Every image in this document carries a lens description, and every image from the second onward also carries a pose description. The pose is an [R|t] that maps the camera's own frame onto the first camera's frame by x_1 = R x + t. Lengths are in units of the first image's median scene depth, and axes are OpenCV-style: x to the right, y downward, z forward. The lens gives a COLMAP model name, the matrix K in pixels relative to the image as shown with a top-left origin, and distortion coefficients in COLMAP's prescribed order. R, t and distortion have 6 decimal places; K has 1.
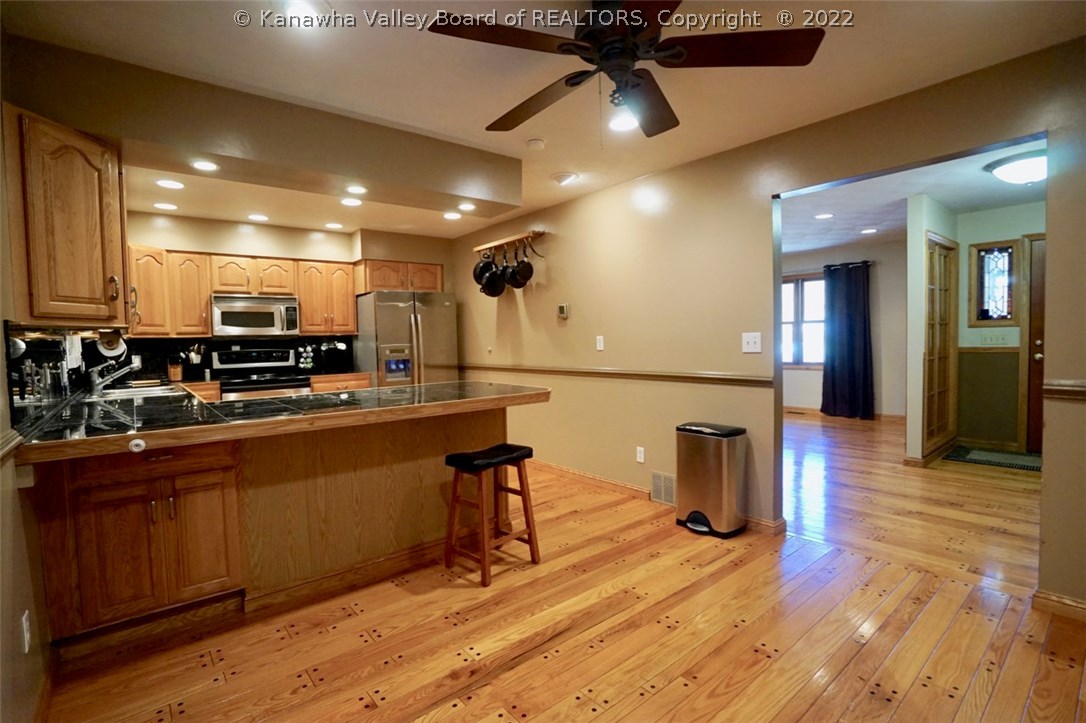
lens RADIAL K [[505.2, 0, 536.4], [0, 505.2, 362.2], [0, 0, 1]] dist [-0.053841, 0.000888]
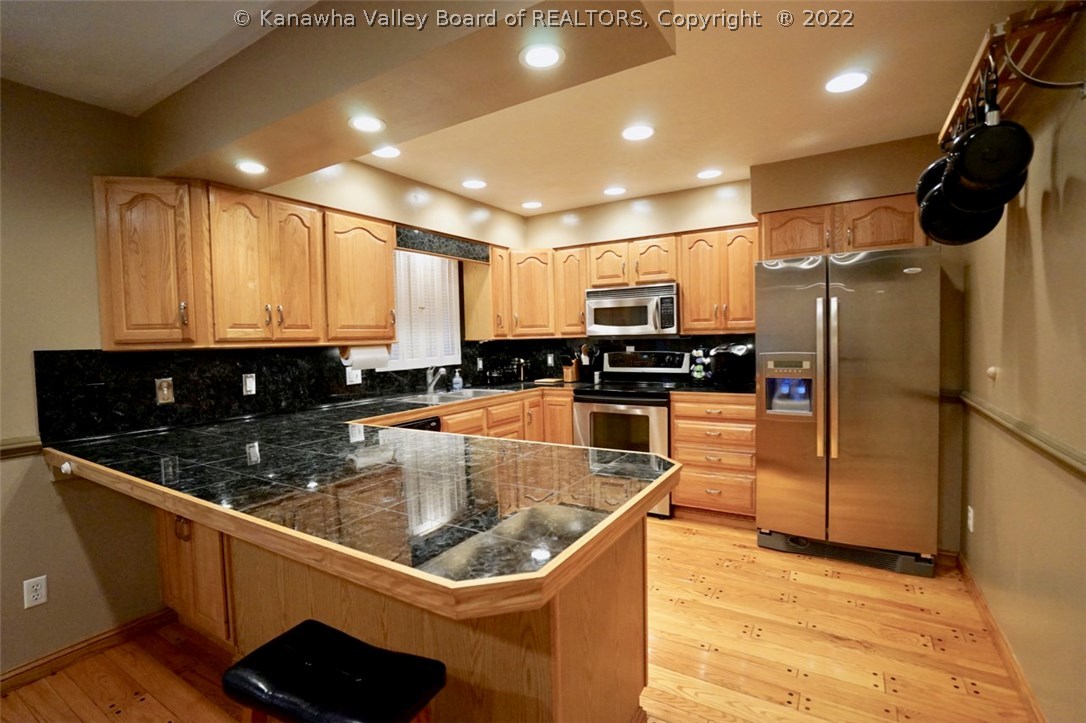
lens RADIAL K [[505.2, 0, 536.4], [0, 505.2, 362.2], [0, 0, 1]] dist [-0.053841, 0.000888]
pose [[0.325528, 0.059736, -0.943644, 0.178127], [-0.025093, 0.998197, 0.054533, -0.050933], [0.945199, 0.005927, 0.326440, 0.577592]]
